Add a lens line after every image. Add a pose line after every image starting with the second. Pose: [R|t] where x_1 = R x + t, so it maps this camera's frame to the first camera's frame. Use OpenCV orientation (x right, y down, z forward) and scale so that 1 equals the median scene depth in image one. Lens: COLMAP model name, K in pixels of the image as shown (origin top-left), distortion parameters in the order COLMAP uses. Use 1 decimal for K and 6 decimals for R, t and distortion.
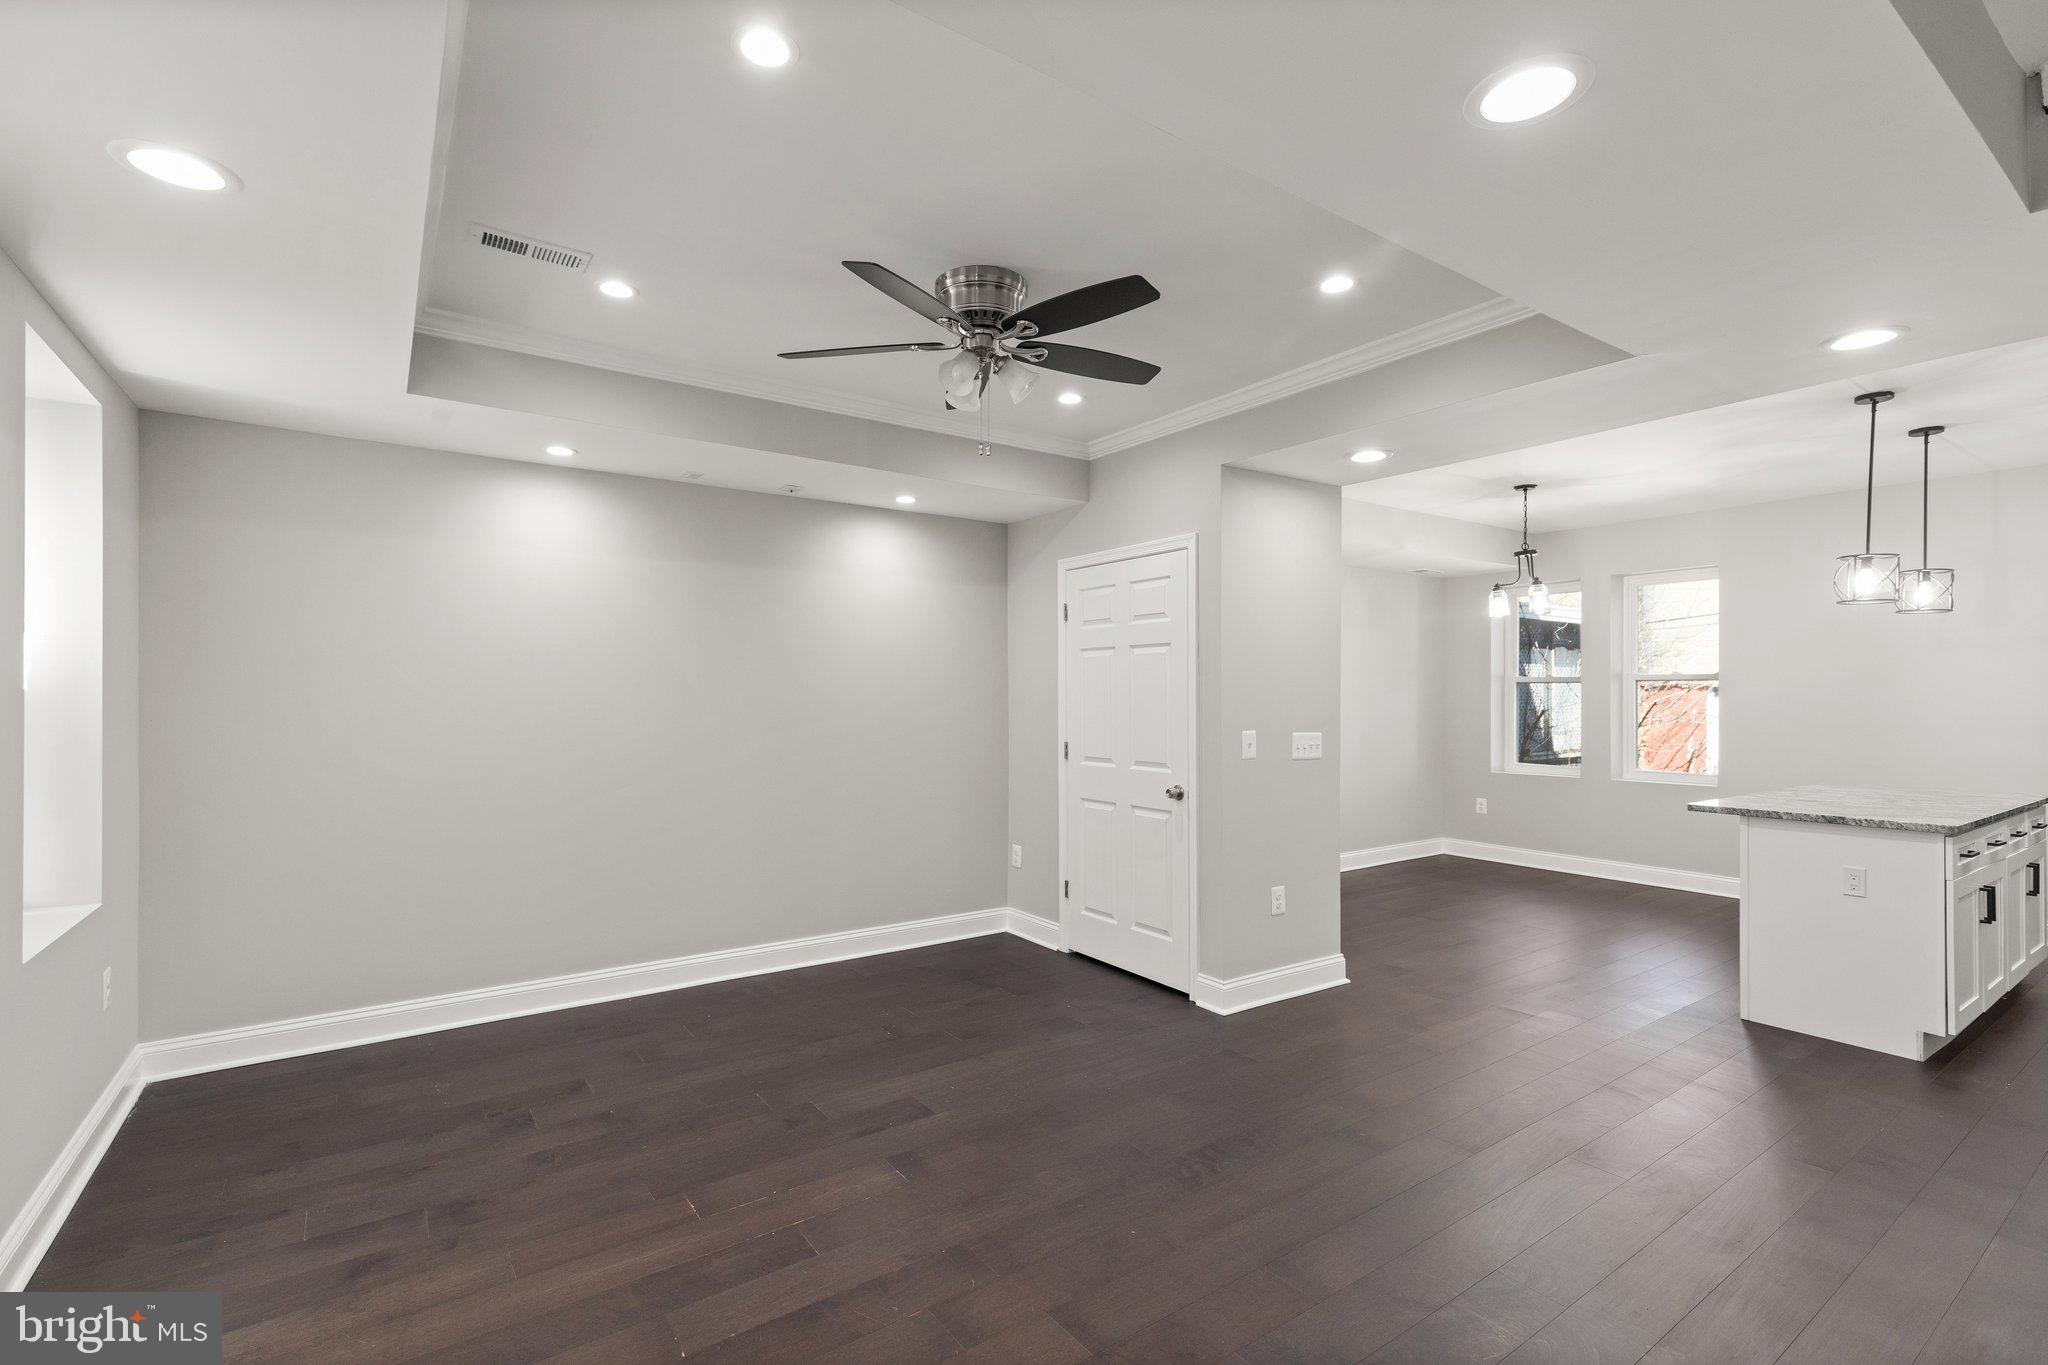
lens RADIAL K [[944.6, 0, 1025.6], [0, 944.6, 691.3], [0, 0, 1]] dist [0.018857, 0.000126]
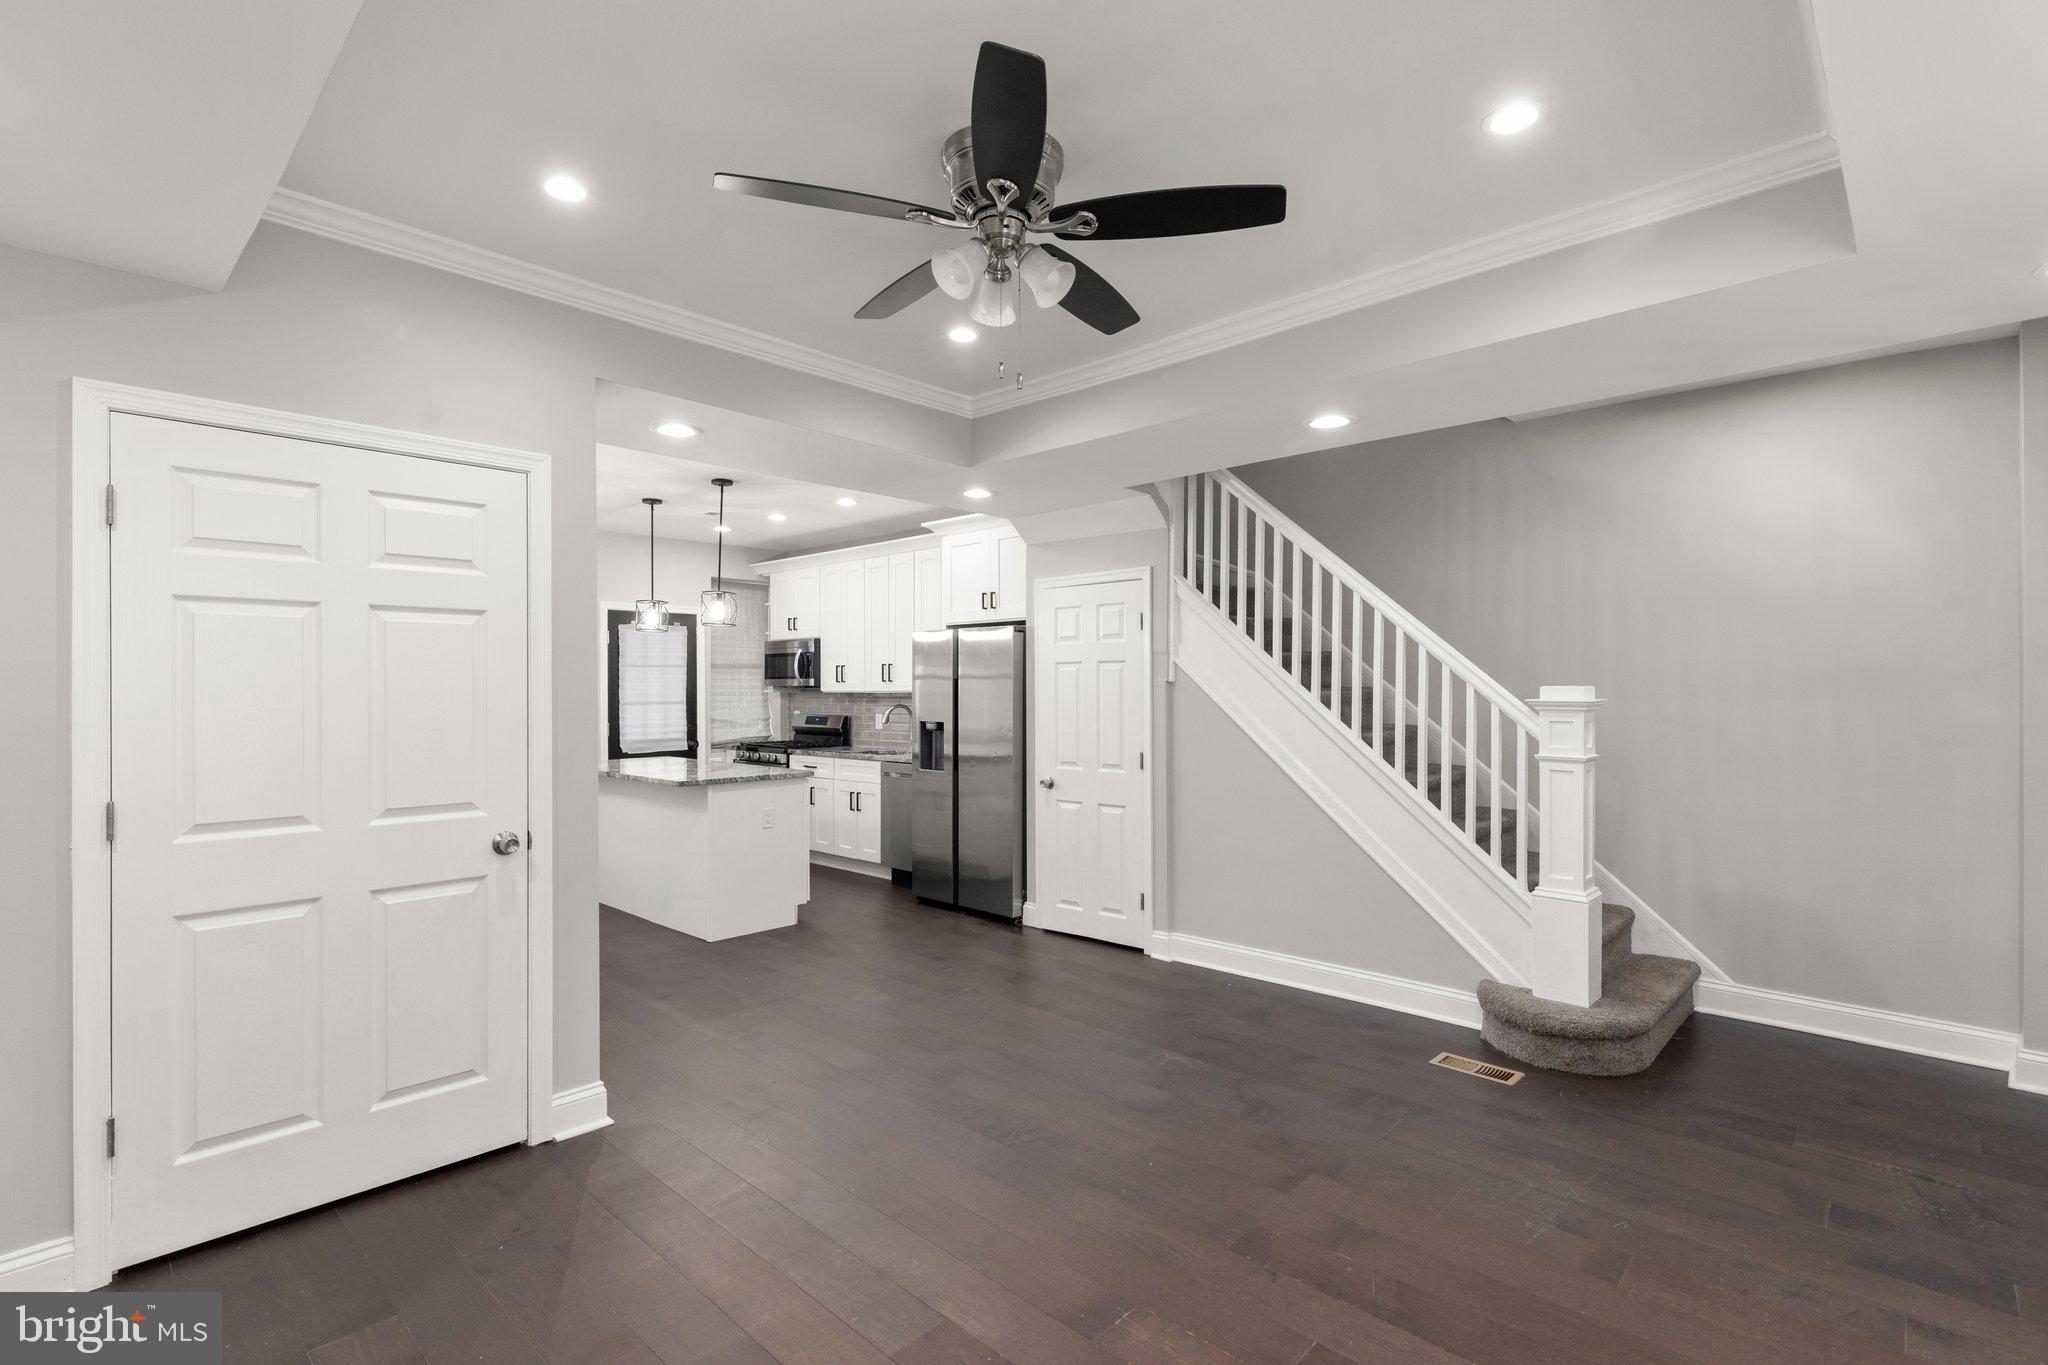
lens RADIAL K [[944.6, 0, 1025.6], [0, 944.6, 691.3], [0, 0, 1]] dist [0.018857, 0.000126]
pose [[-0.192796, -0.003102, 0.981234, -0.396482], [-0.001682, 0.999995, 0.002831, -0.000101], [-0.981238, -0.001104, -0.192800, 0.557297]]
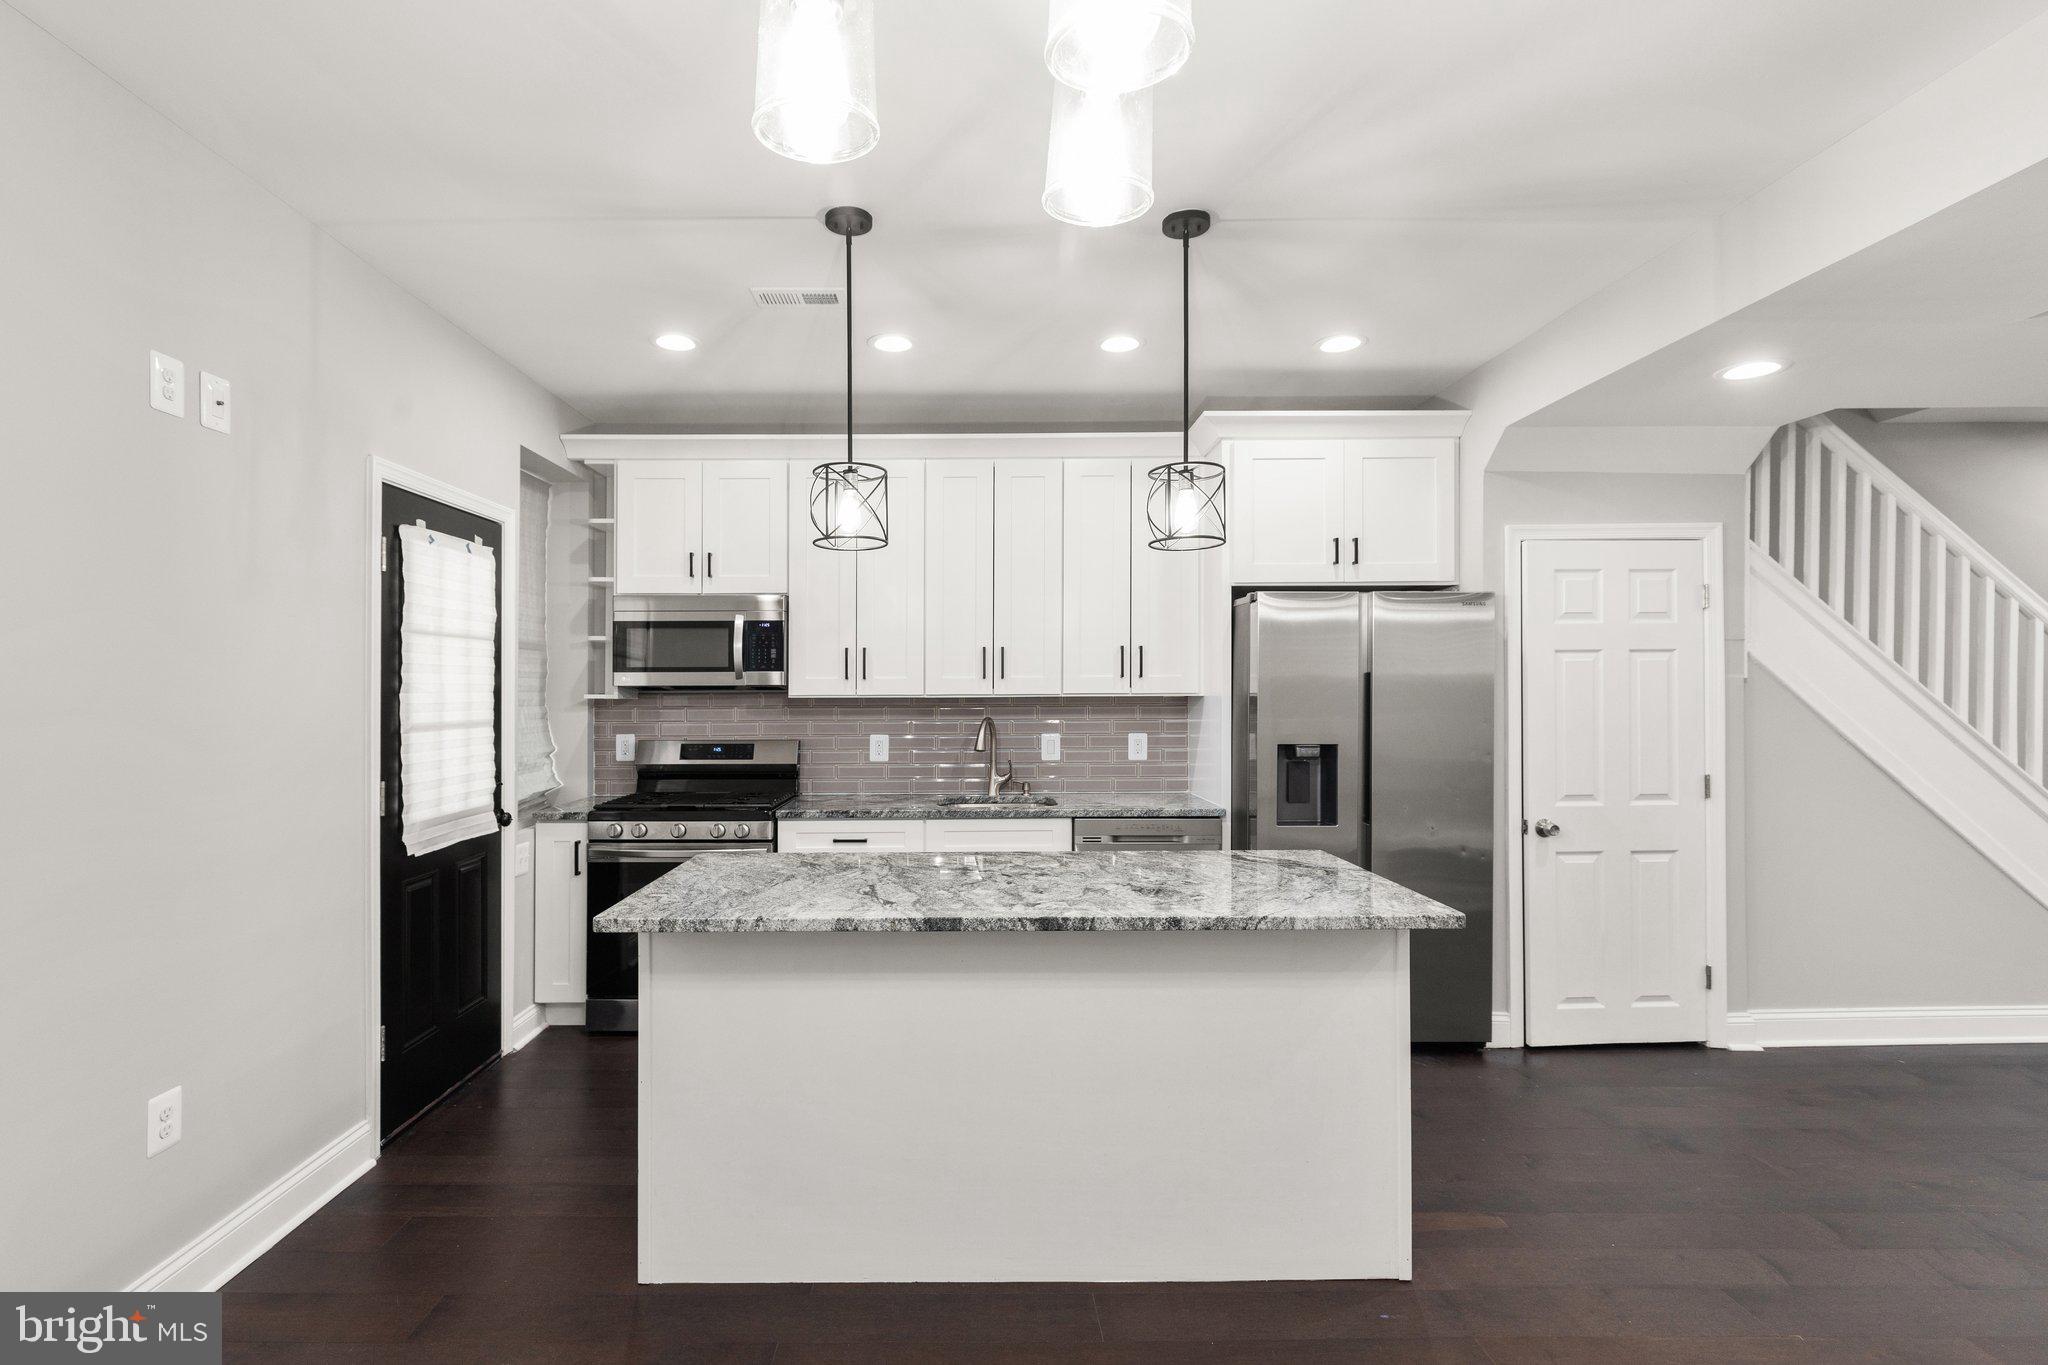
lens RADIAL K [[945.0, 0, 972.7], [0, 945.0, 689.3], [0, 0, 1]] dist [0.002902, 0.000216]
pose [[-0.814024, 0.004501, 0.580814, 0.424344], [0.001375, 0.999982, -0.005822, 0.003496], [-0.580830, -0.003941, -0.814015, 1.068254]]
